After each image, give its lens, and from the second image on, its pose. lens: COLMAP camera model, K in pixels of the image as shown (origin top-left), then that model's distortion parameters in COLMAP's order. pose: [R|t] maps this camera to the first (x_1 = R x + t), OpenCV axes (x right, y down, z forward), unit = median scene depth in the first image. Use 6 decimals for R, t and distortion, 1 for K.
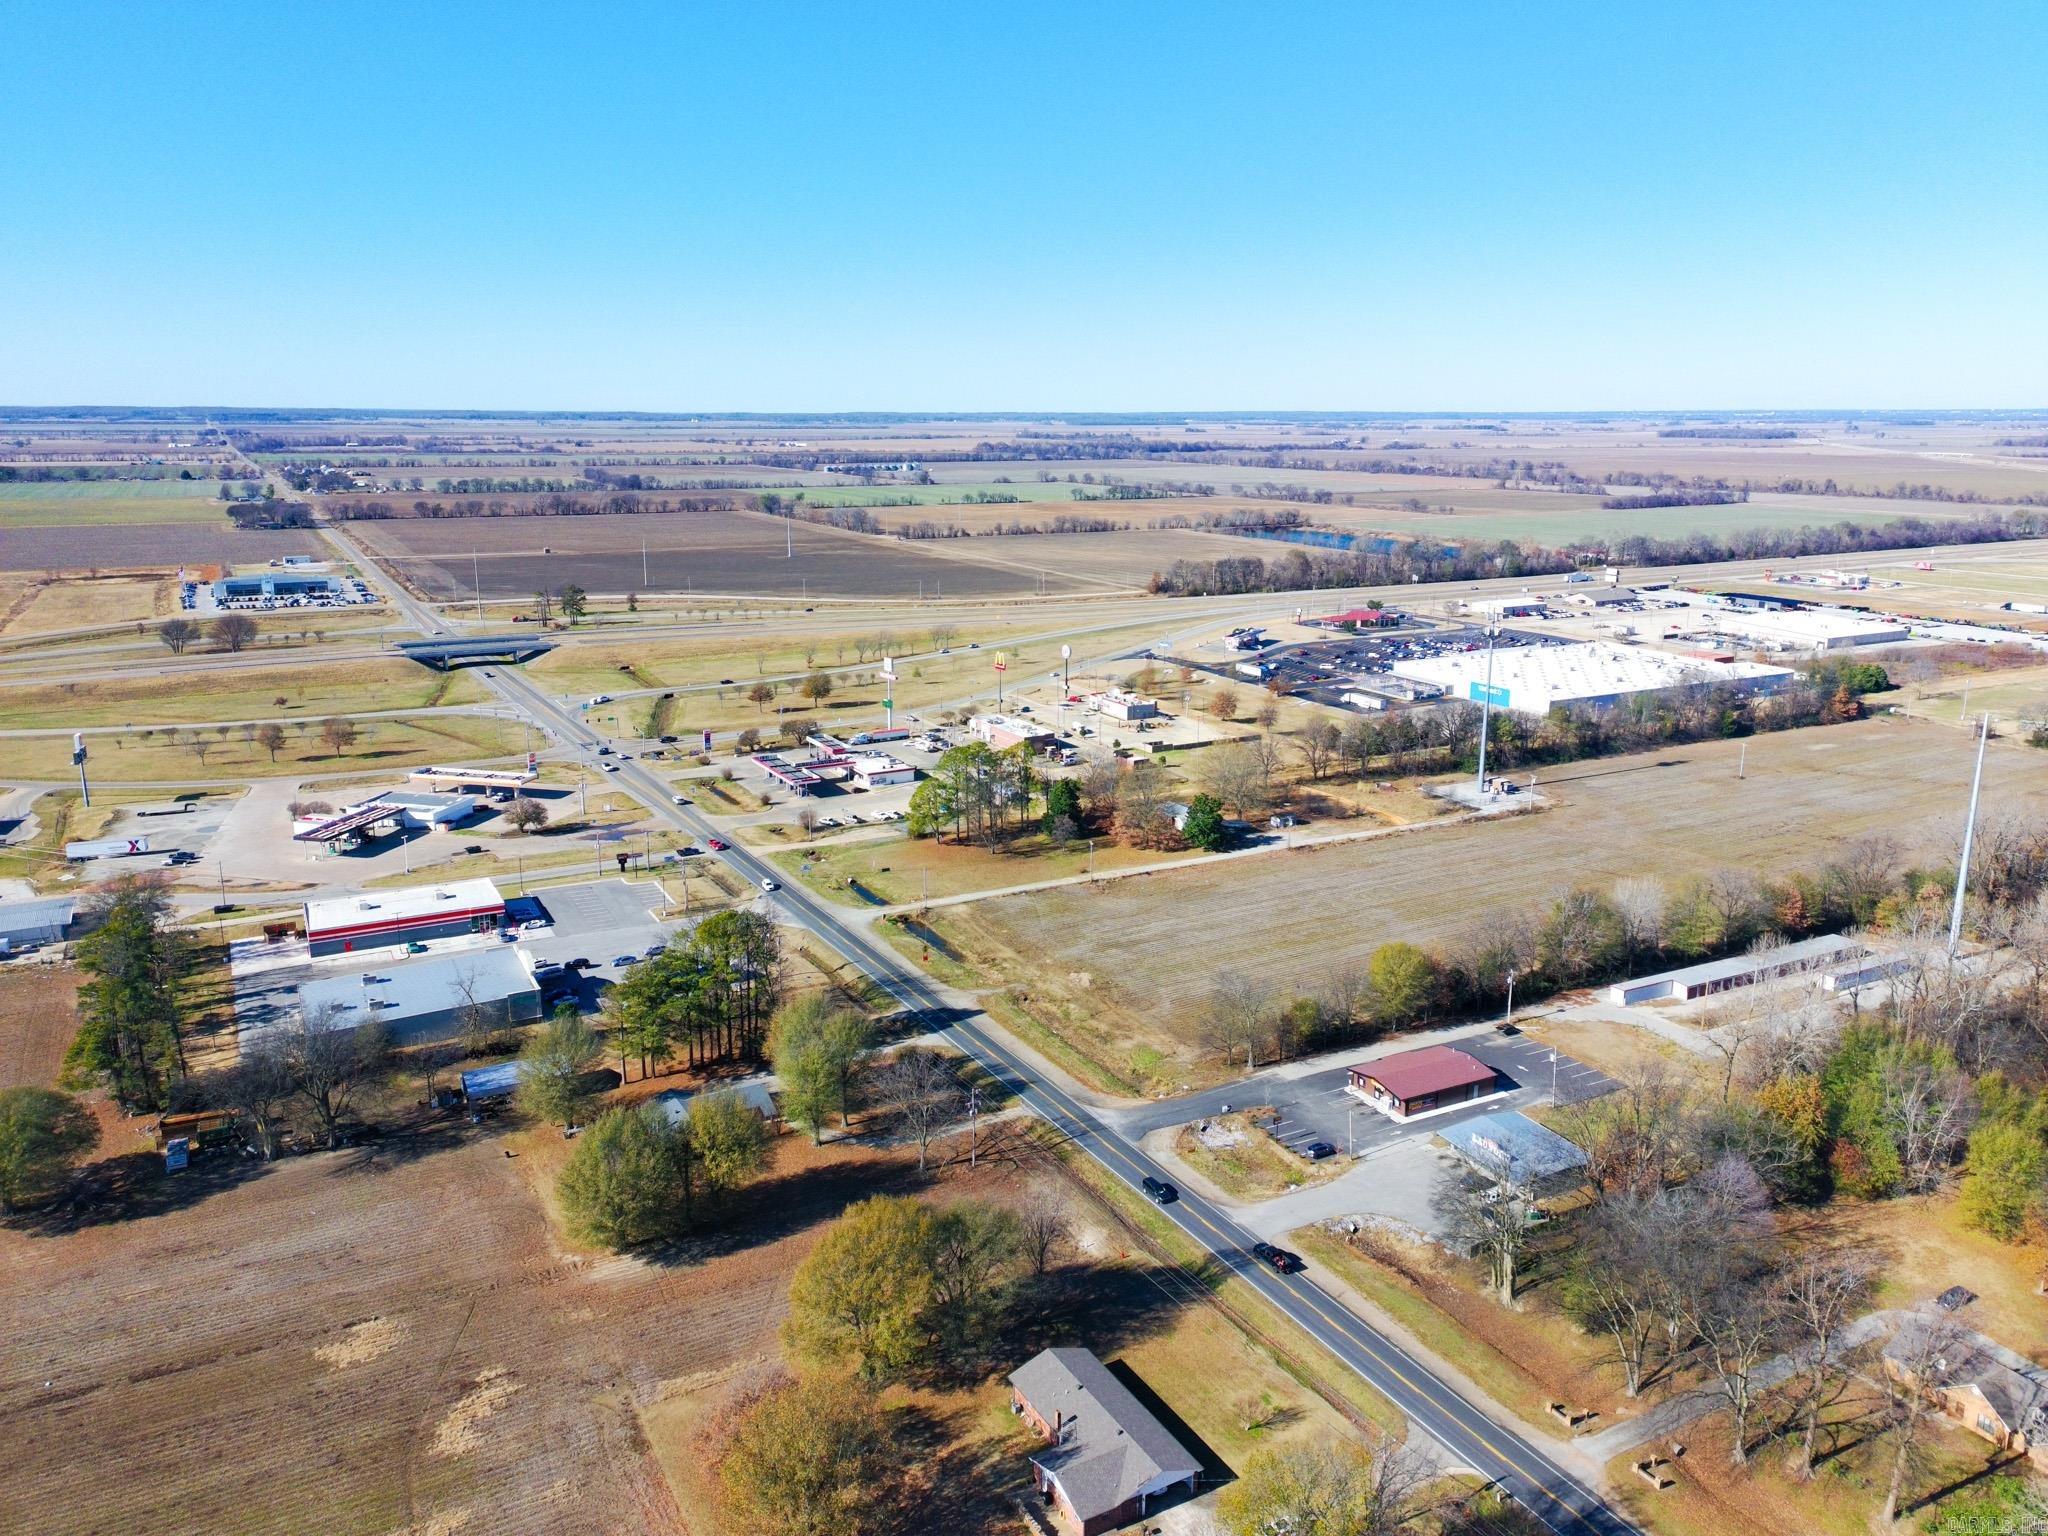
lens RADIAL K [[1504.2, 0, 1041.5], [0, 1504.2, 760.2], [0, 0, 1]] dist [0.076630, -0.060676]
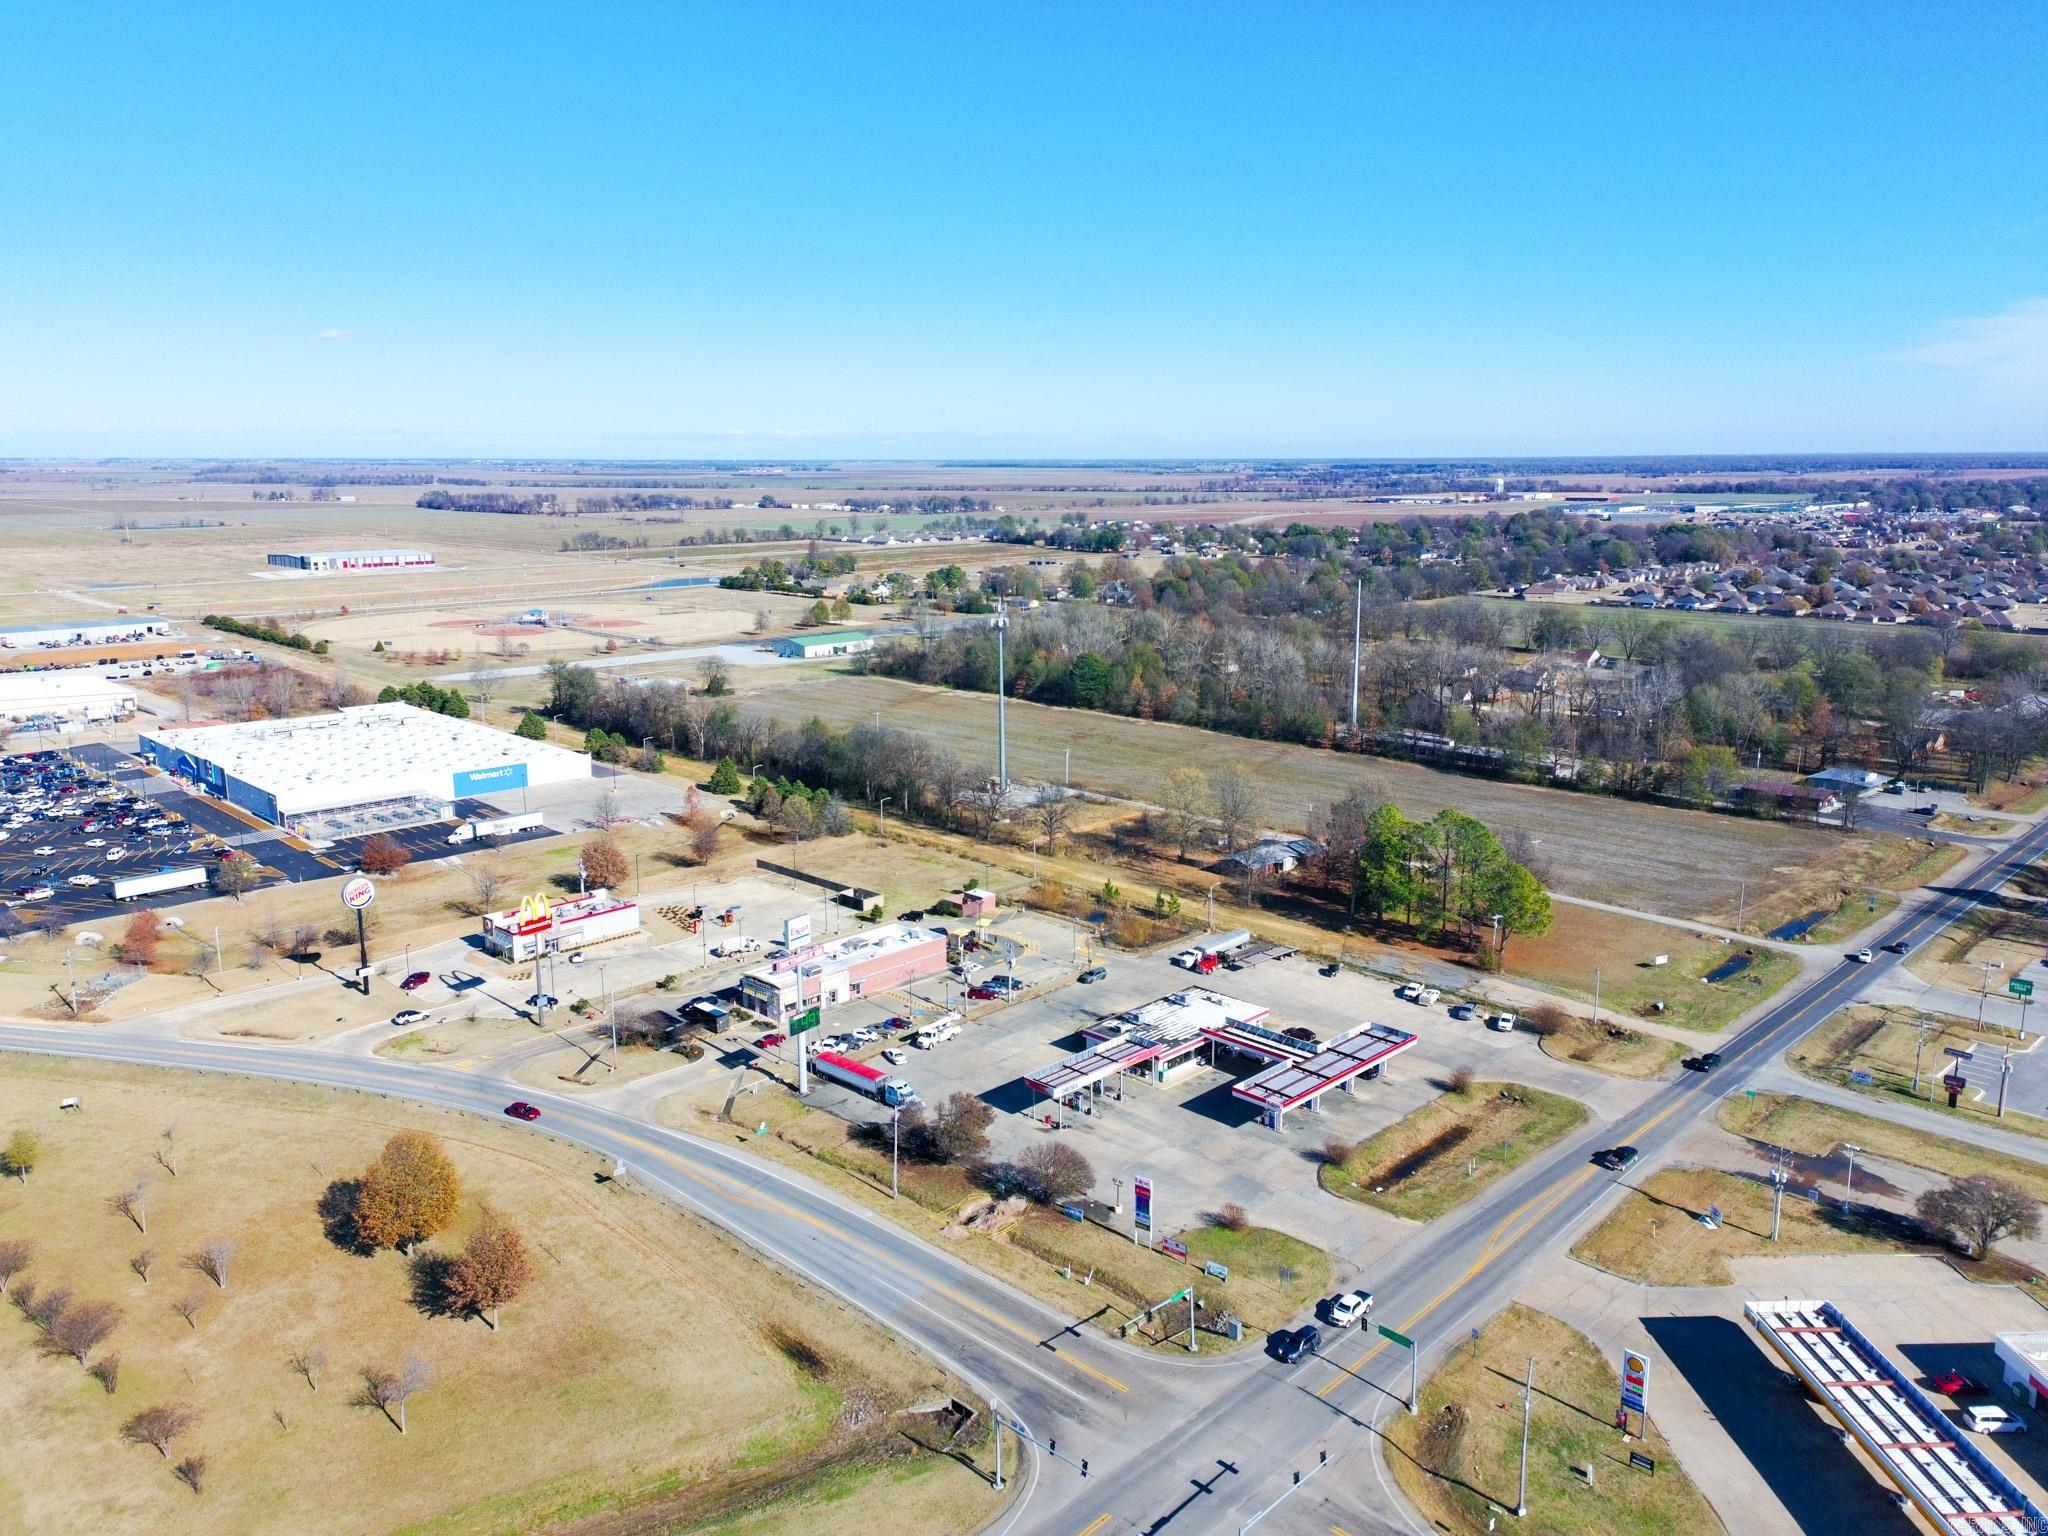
lens RADIAL K [[1504.2, 0, 1041.5], [0, 1504.2, 760.2], [0, 0, 1]] dist [0.076630, -0.060676]
pose [[-0.274383, -0.193754, 0.941899, -0.233270], [0.220750, 0.940642, 0.257802, -0.092645], [-0.935940, 0.278661, -0.215325, 0.464210]]
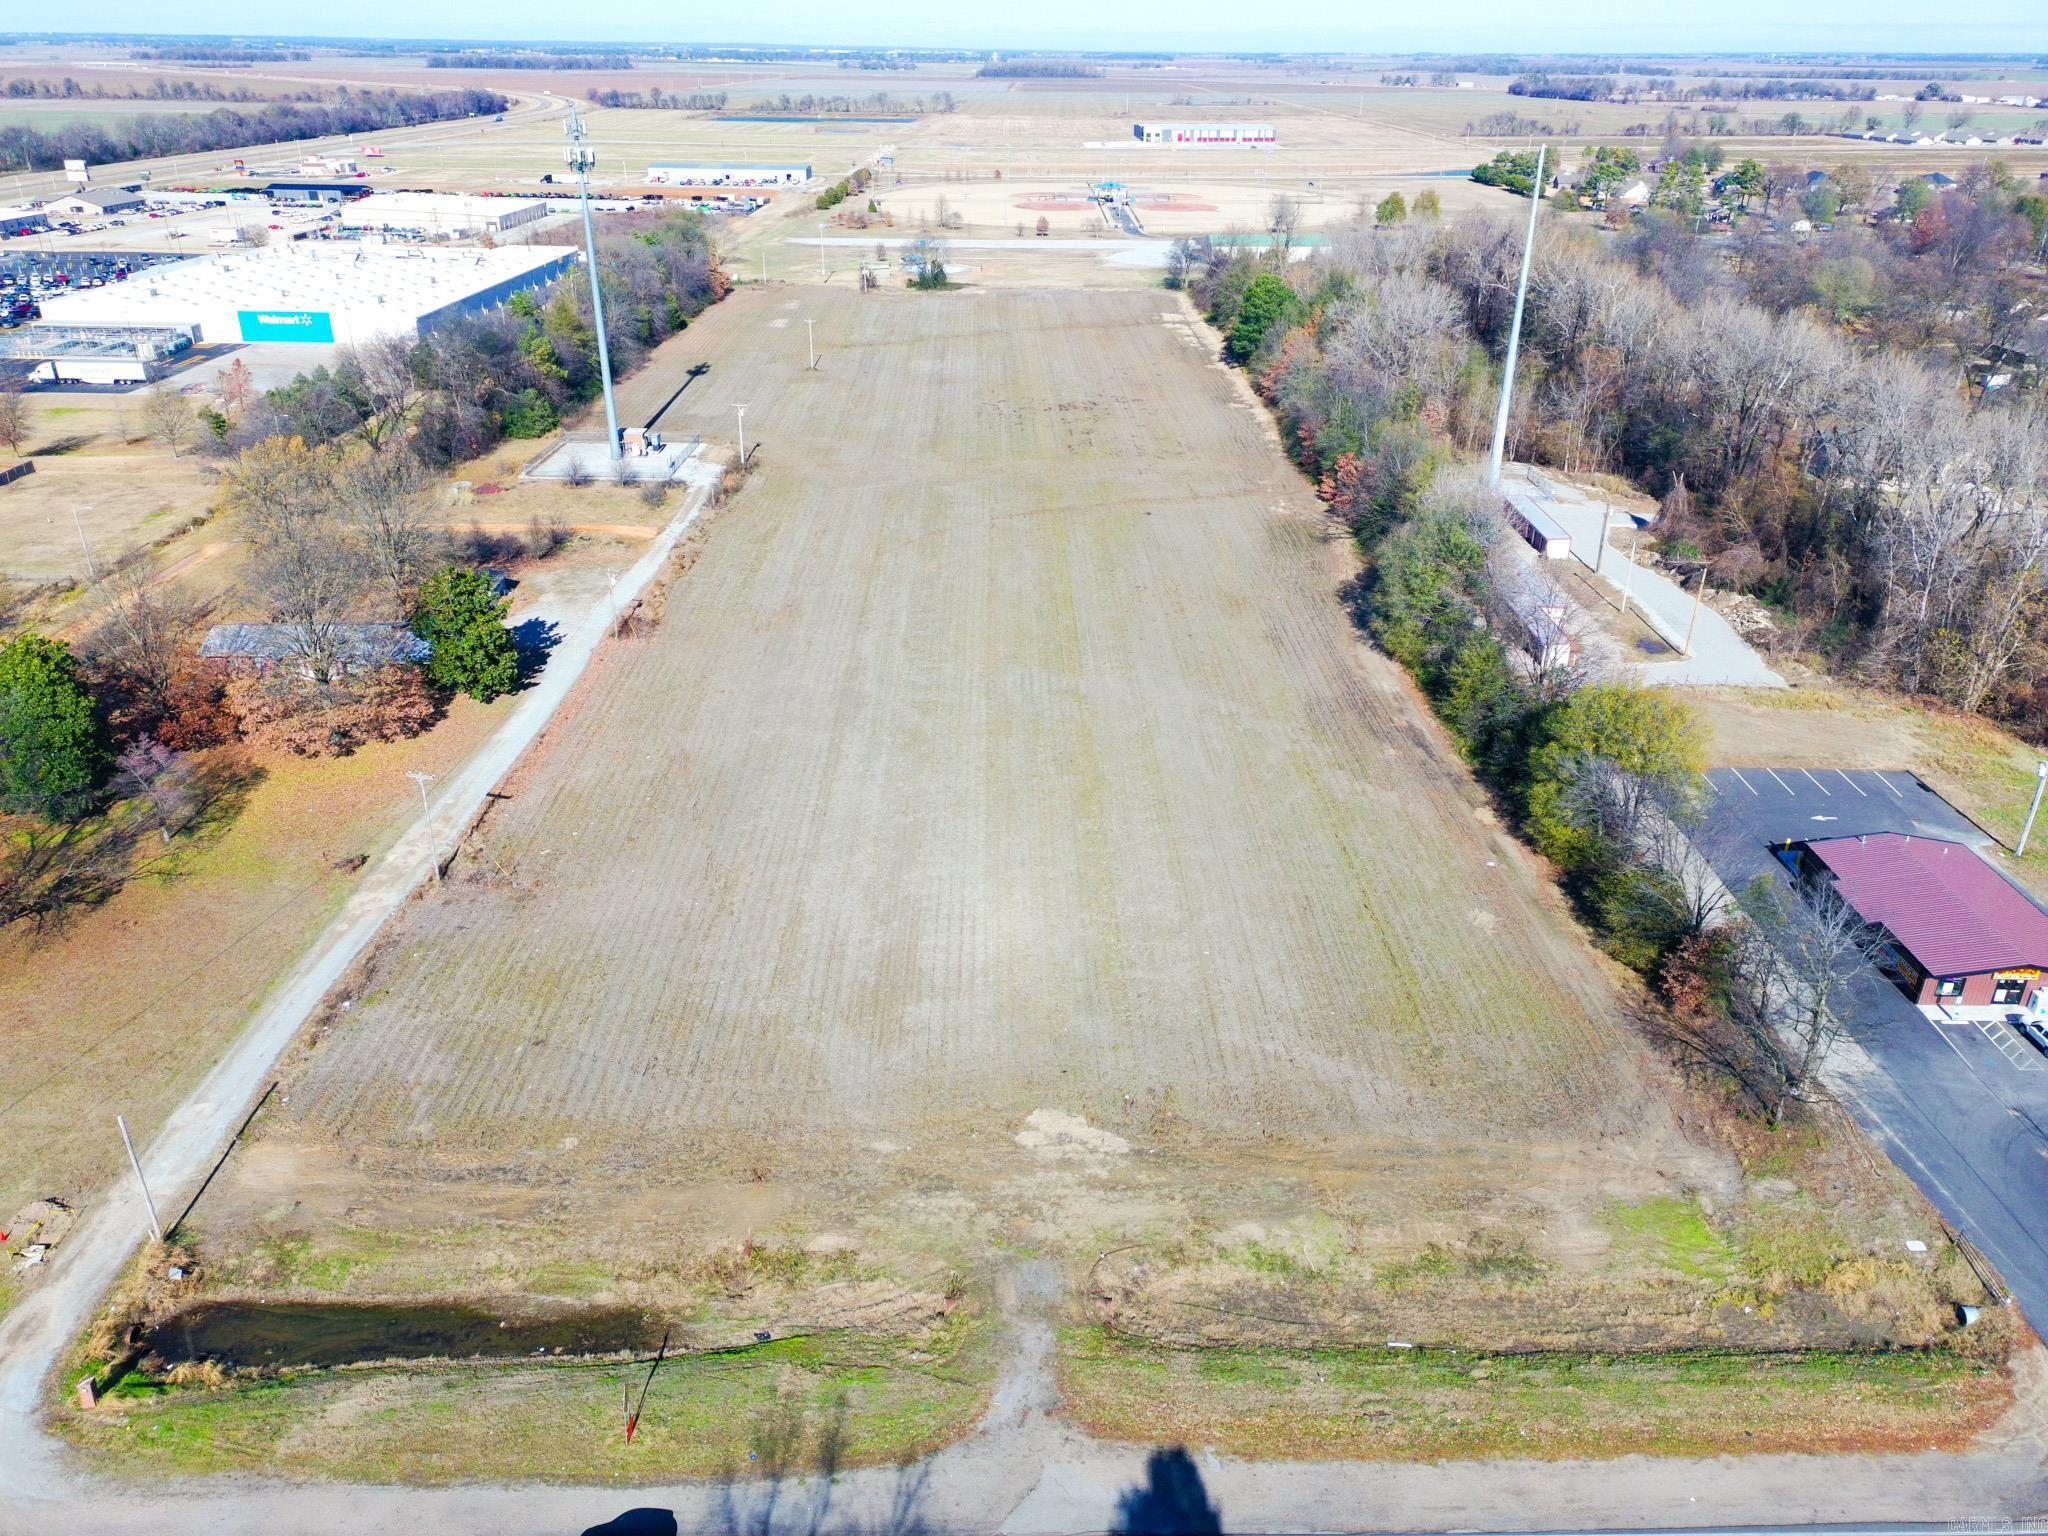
lens RADIAL K [[1504.2, 0, 1041.5], [0, 1504.2, 760.2], [0, 0, 1]] dist [0.076630, -0.060676]
pose [[0.473524, -0.372596, 0.798090, -0.055864], [0.193591, 0.927986, 0.318378, -0.010046], [-0.859243, 0.003743, 0.511555, 0.222547]]
